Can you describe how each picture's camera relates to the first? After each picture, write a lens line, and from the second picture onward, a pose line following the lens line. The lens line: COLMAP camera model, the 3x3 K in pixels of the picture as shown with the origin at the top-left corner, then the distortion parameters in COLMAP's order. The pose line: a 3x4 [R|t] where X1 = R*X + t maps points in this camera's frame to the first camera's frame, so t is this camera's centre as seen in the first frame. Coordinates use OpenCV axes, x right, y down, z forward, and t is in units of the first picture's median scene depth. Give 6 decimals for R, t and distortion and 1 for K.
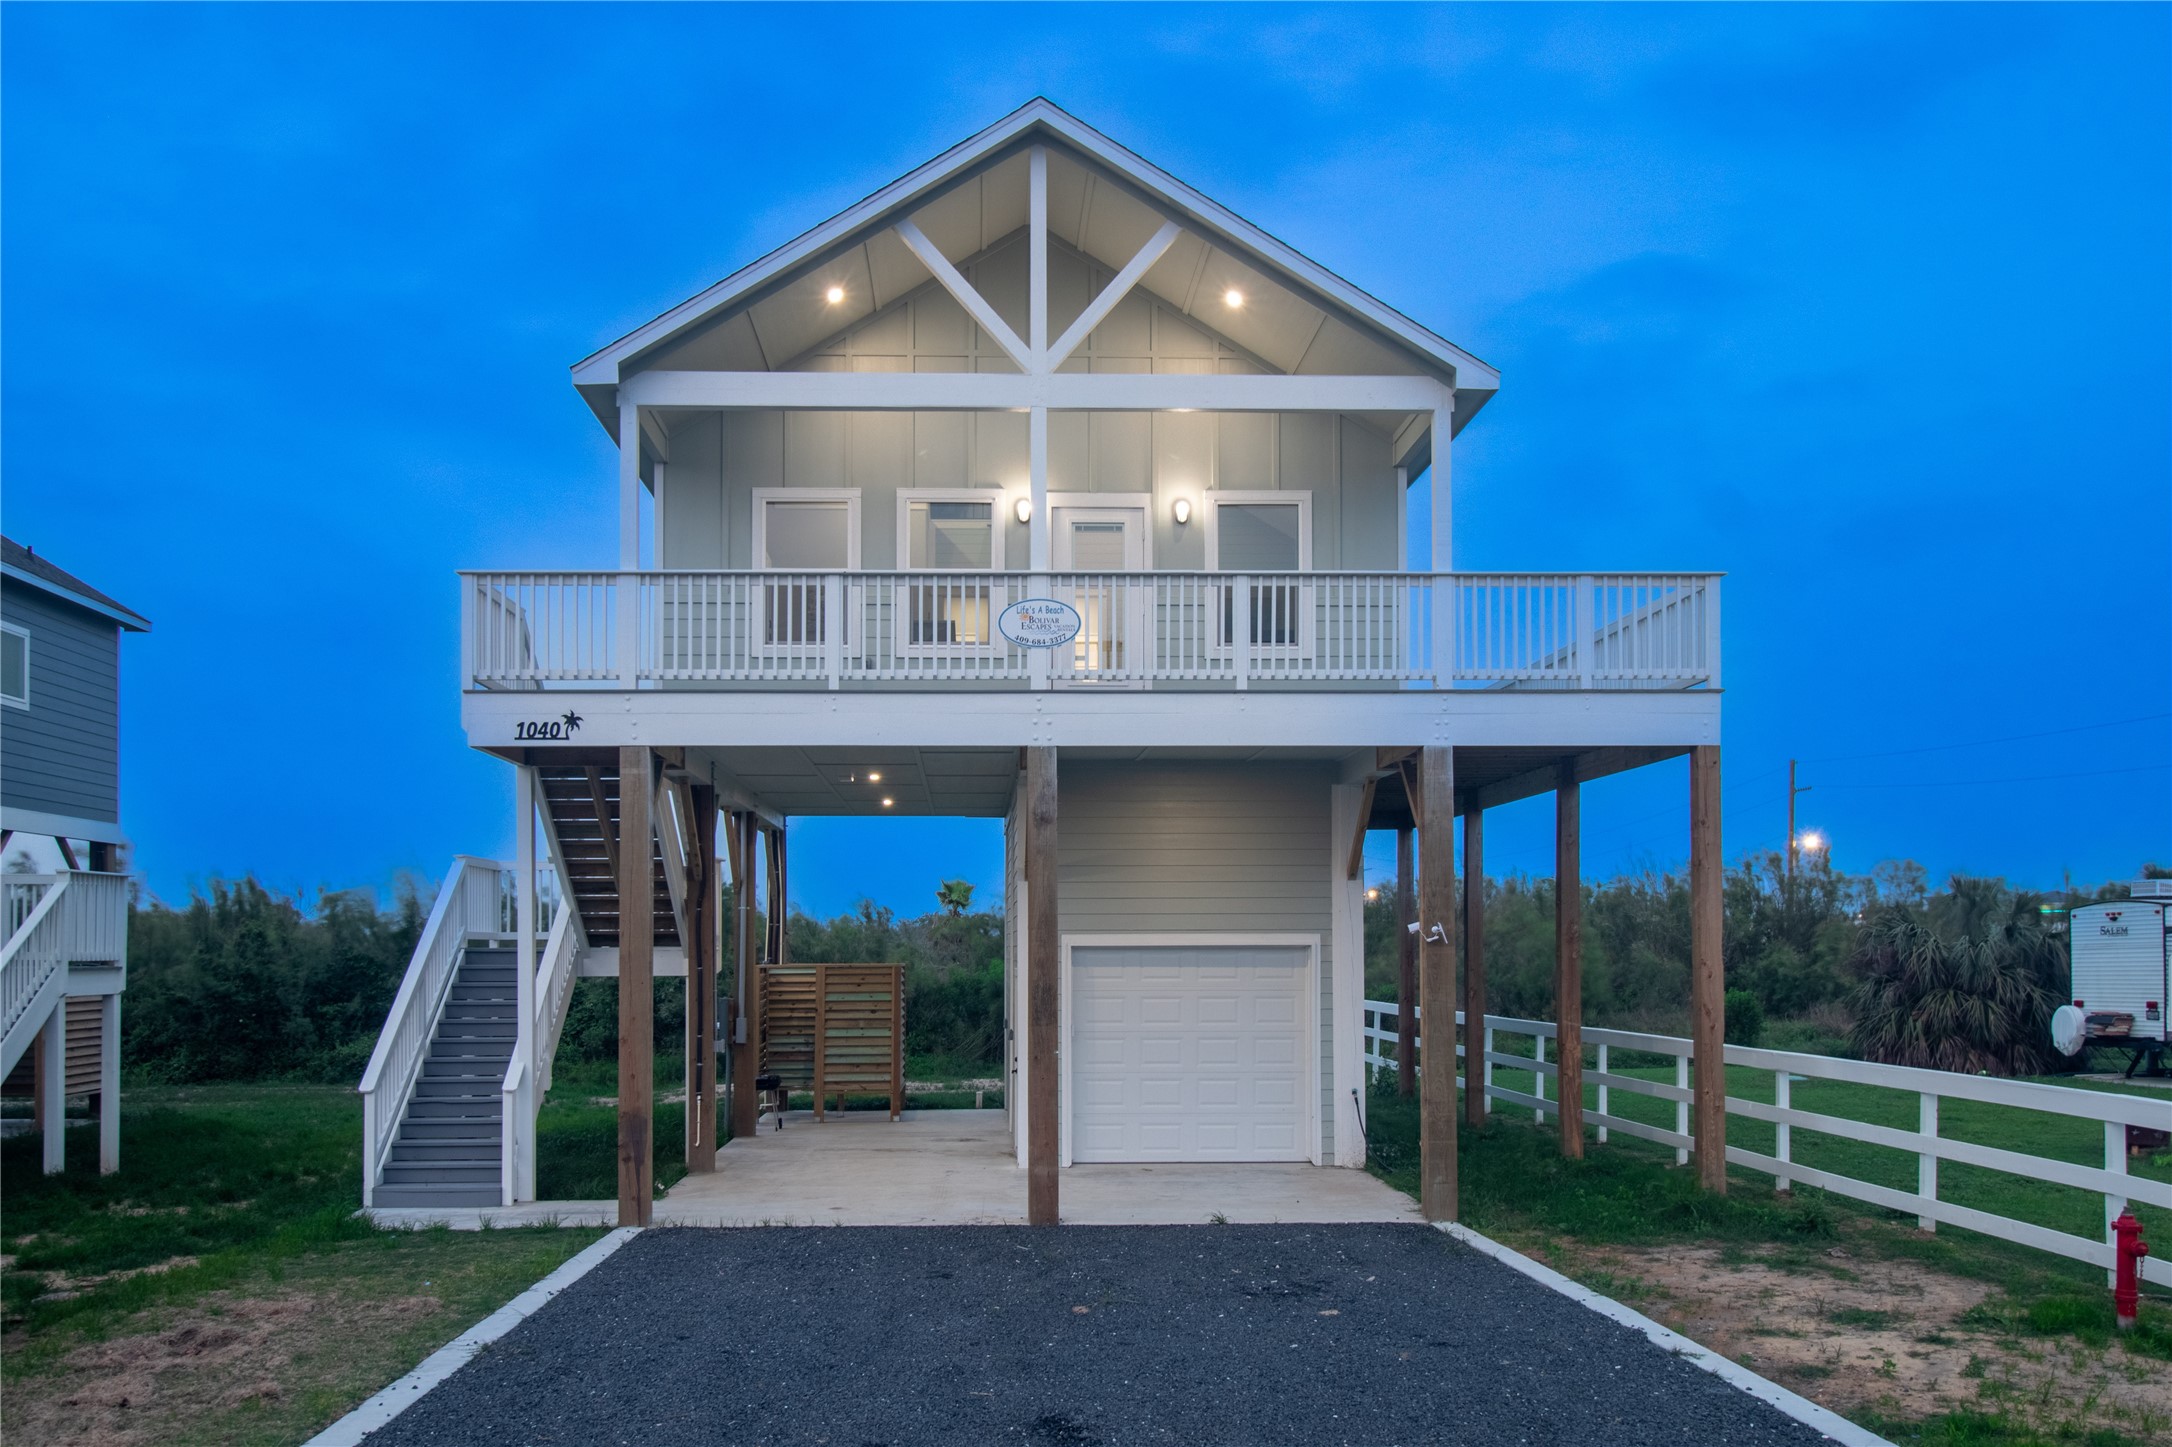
lens RADIAL K [[1833.5, 0, 1051.2], [0, 1833.5, 841.1], [0, 0, 1]] dist [0.011445, 0.034780]
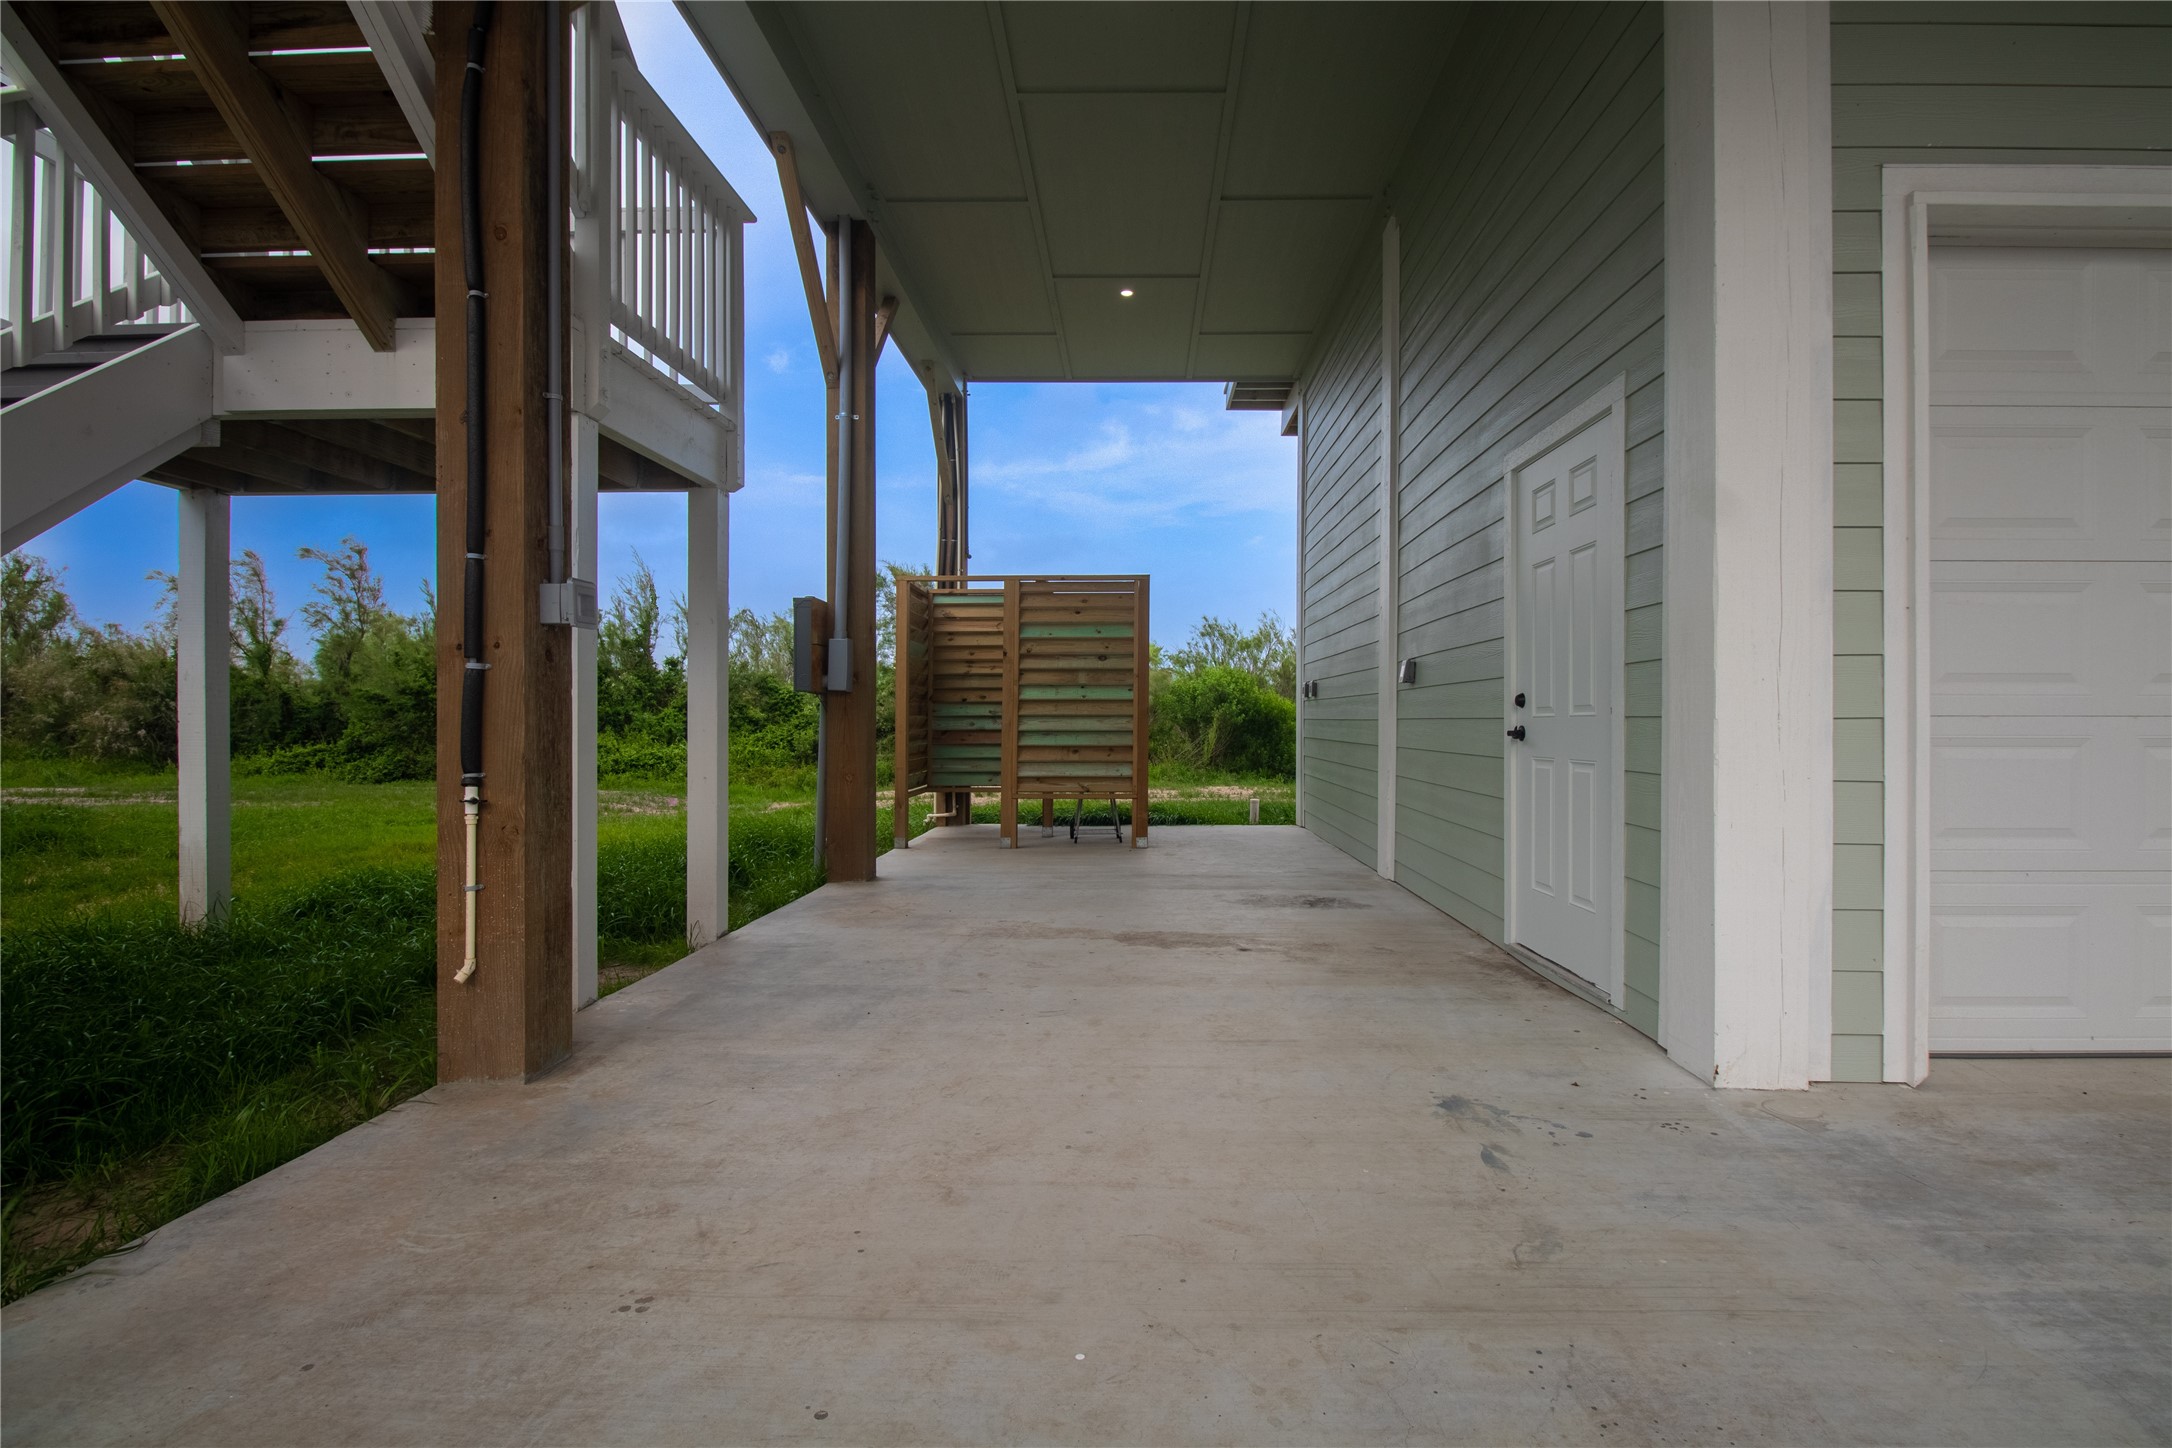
lens RADIAL K [[1030.1, 0, 1085.8], [0, 1030.1, 708.9], [0, 0, 1]] dist [0.002278, -0.001697]
pose [[0.995781, 0.003062, -0.091707, -0.103437], [0.000850, 0.999092, 0.042590, 0.136599], [0.091754, -0.042489, 0.994875, 0.967578]]
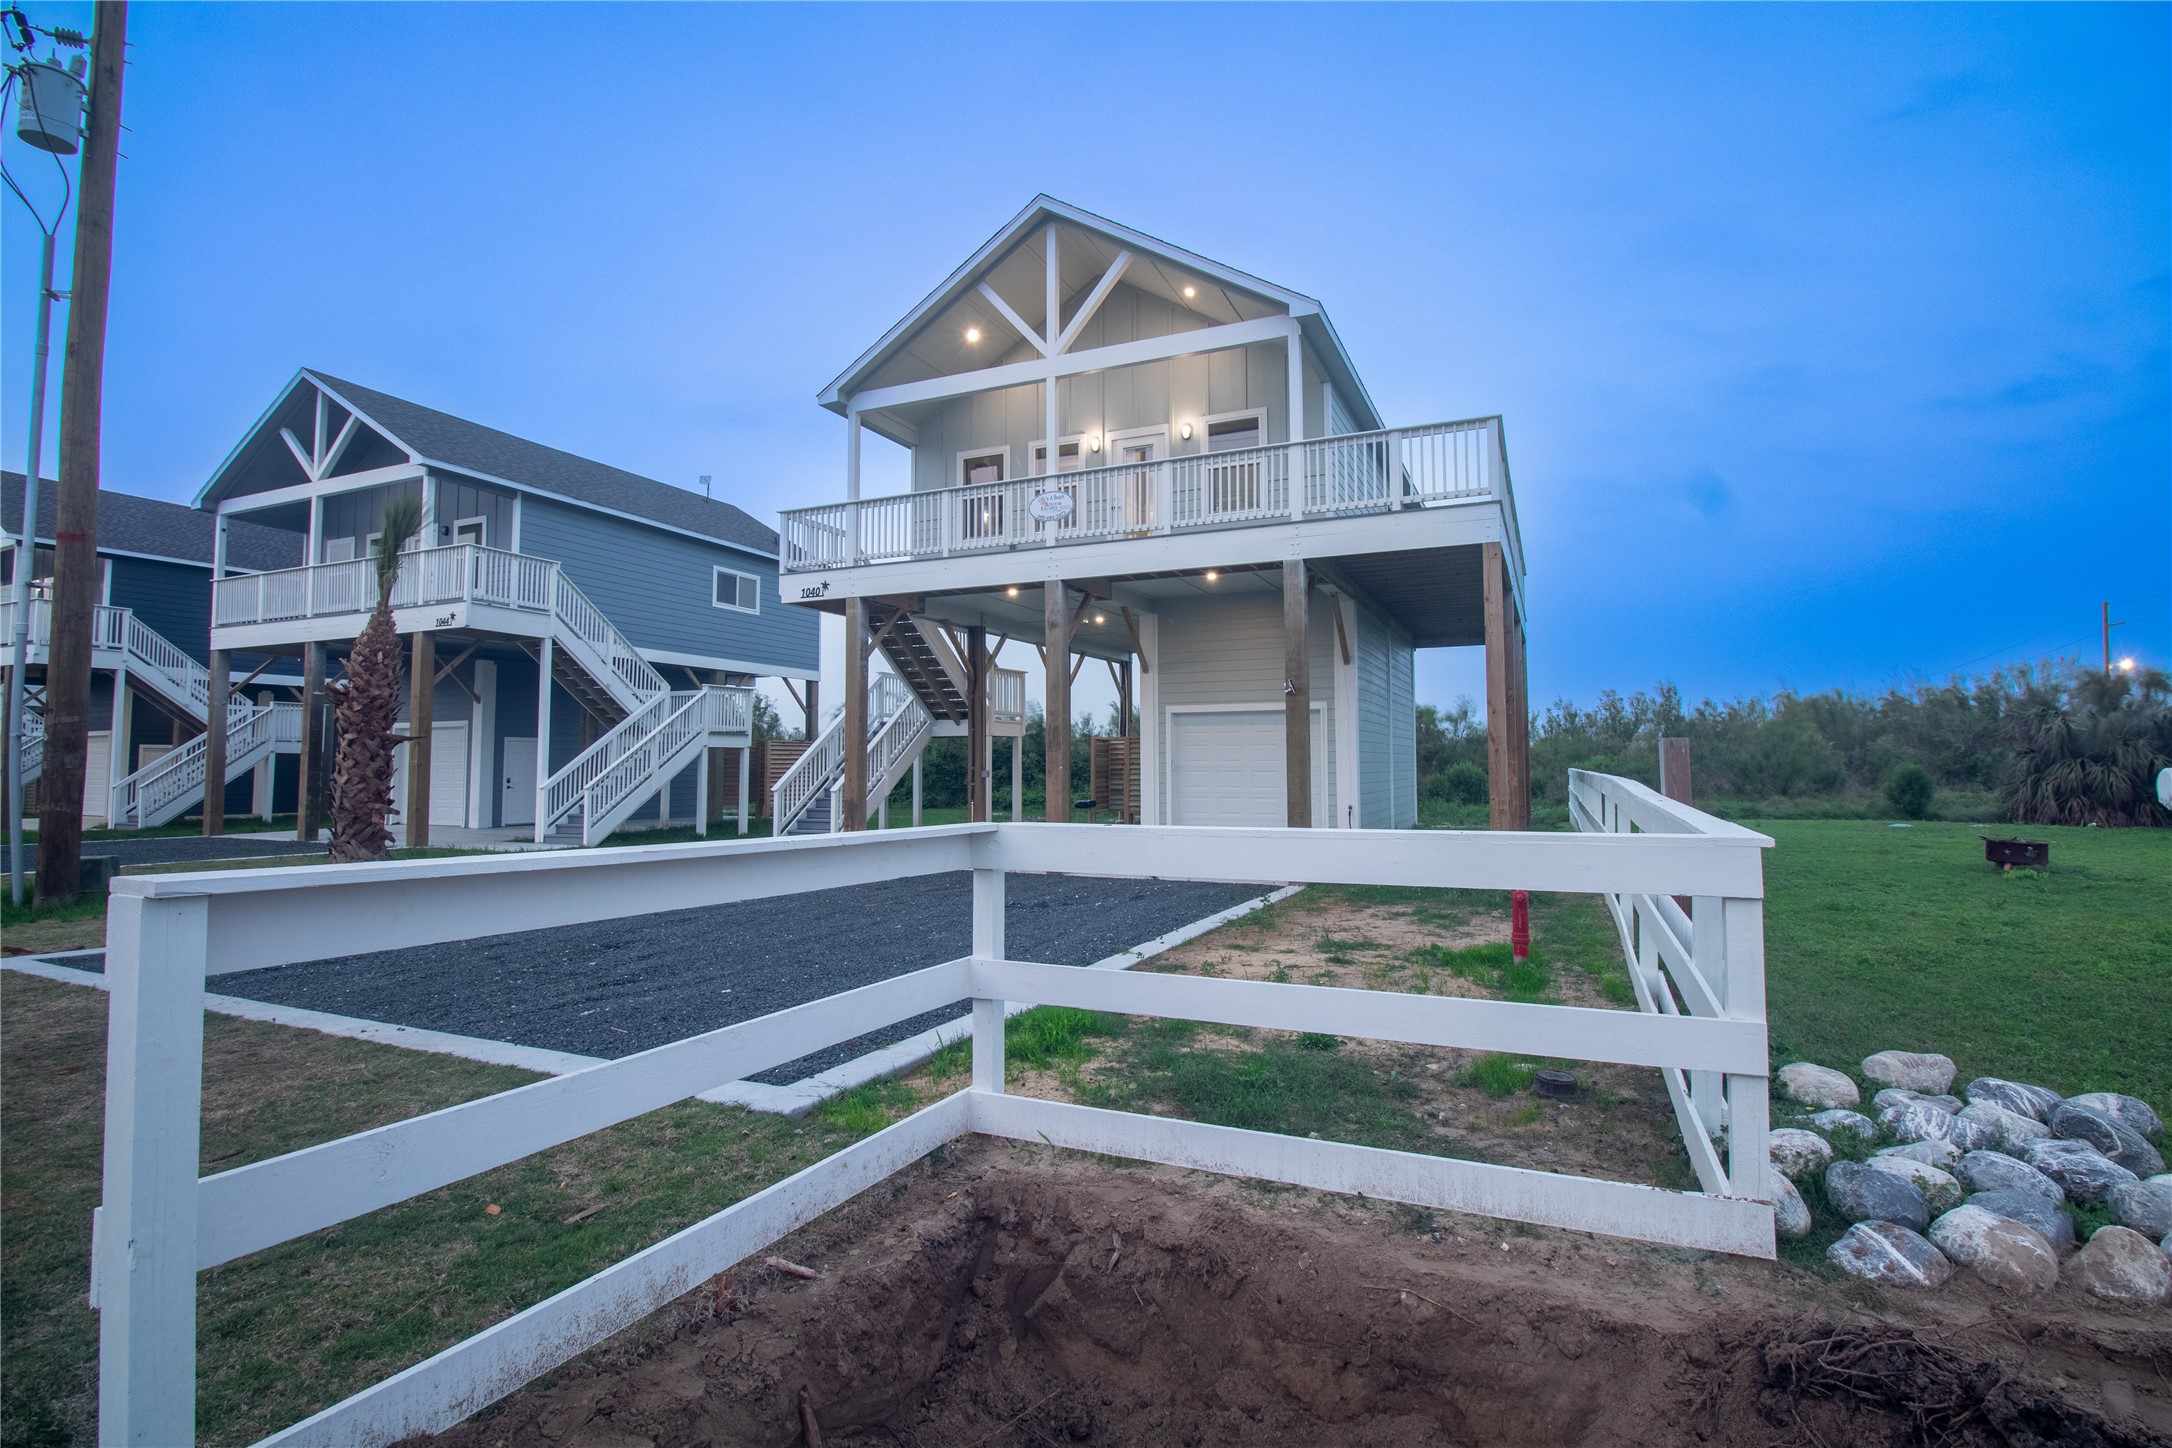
lens RADIAL K [[1030.1, 0, 1137.7], [0, 1030.1, 663.0], [0, 0, 1]] dist [0.002278, -0.001697]
pose [[0.899312, -0.043151, -0.435172, 0.433149], [0.025890, 0.998628, -0.045520, 0.061528], [0.436540, 0.029670, 0.899196, 0.200371]]
